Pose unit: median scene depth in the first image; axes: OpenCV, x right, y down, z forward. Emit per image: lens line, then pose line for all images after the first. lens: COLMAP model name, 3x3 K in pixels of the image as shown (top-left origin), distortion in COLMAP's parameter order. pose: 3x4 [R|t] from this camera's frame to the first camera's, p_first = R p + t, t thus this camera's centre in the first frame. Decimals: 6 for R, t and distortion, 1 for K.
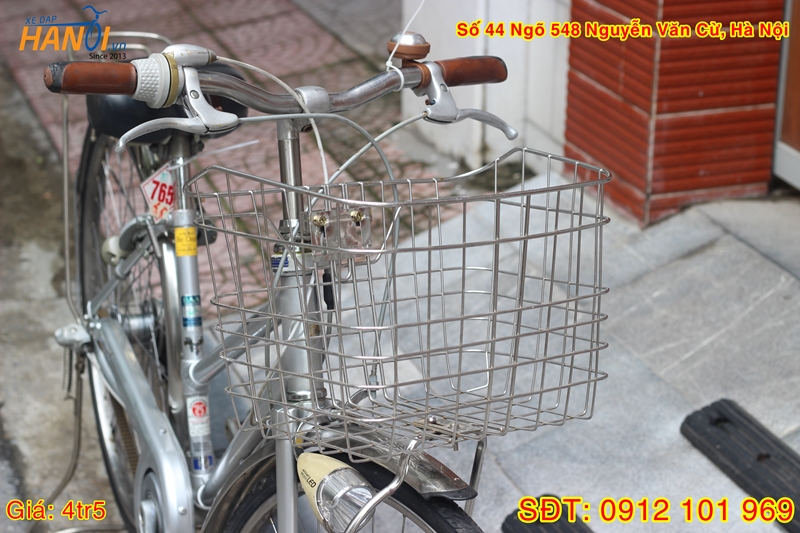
lens RADIAL K [[1956.8, 0, 400.0], [0, 1956.8, 266.5], [0, 0, 1]] dist [-0.076054, -0.180343]
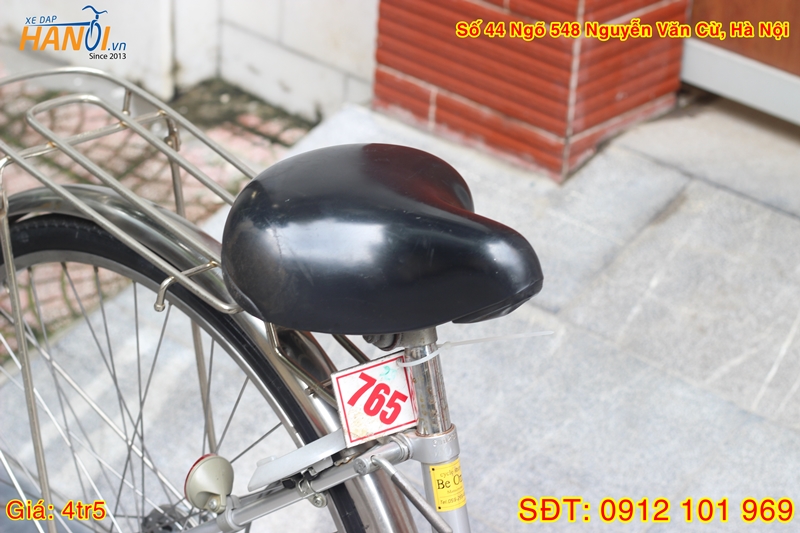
lens RADIAL K [[1961.8, 0, 400.0], [0, 1961.8, 266.5], [0, 0, 1]] dist [-0.083587, -0.557314]
pose [[0.886419, -0.193962, 0.420286, -0.352297], [0.131503, 0.976084, 0.173110, -0.176744], [-0.443811, -0.098179, 0.890726, 0.502523]]
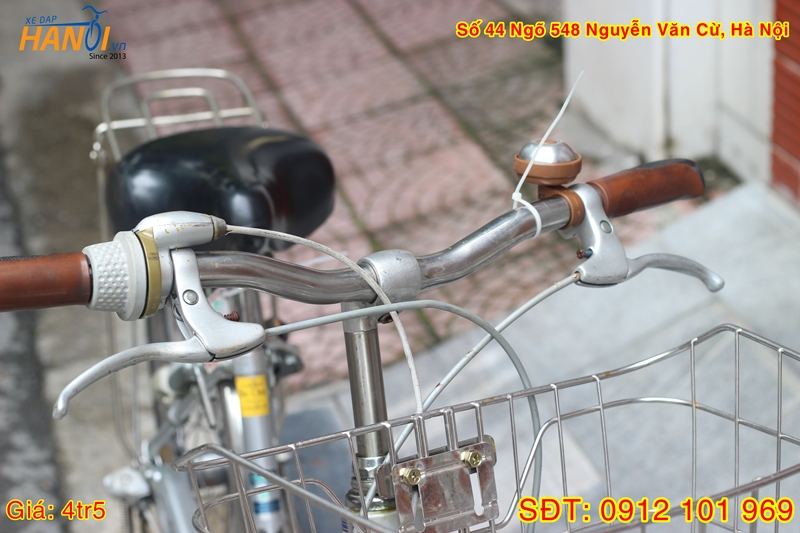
lens RADIAL K [[1956.8, 0, 400.0], [0, 1956.8, 266.5], [0, 0, 1]] dist [-0.076054, -0.180343]
pose [[0.994788, -0.034568, -0.095928, 0.013658], [0.039853, 0.997760, 0.053730, -0.095794], [0.093856, -0.057273, 0.993937, 0.303034]]
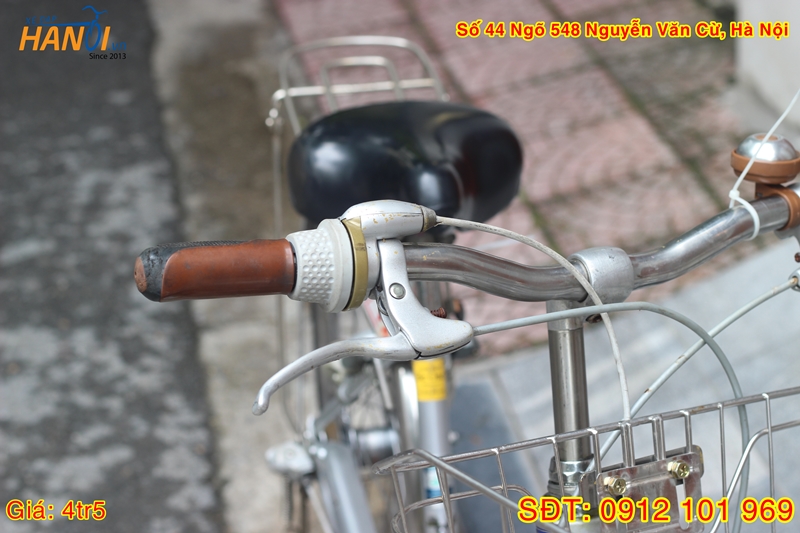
lens RADIAL K [[1961.8, 0, 400.0], [0, 1961.8, 266.5], [0, 0, 1]] dist [-0.083587, -0.557314]
pose [[0.986439, 0.009099, -0.163878, -0.006772], [0.003050, 0.997274, 0.073729, -0.103720], [0.164102, -0.073229, 0.983722, 0.322114]]
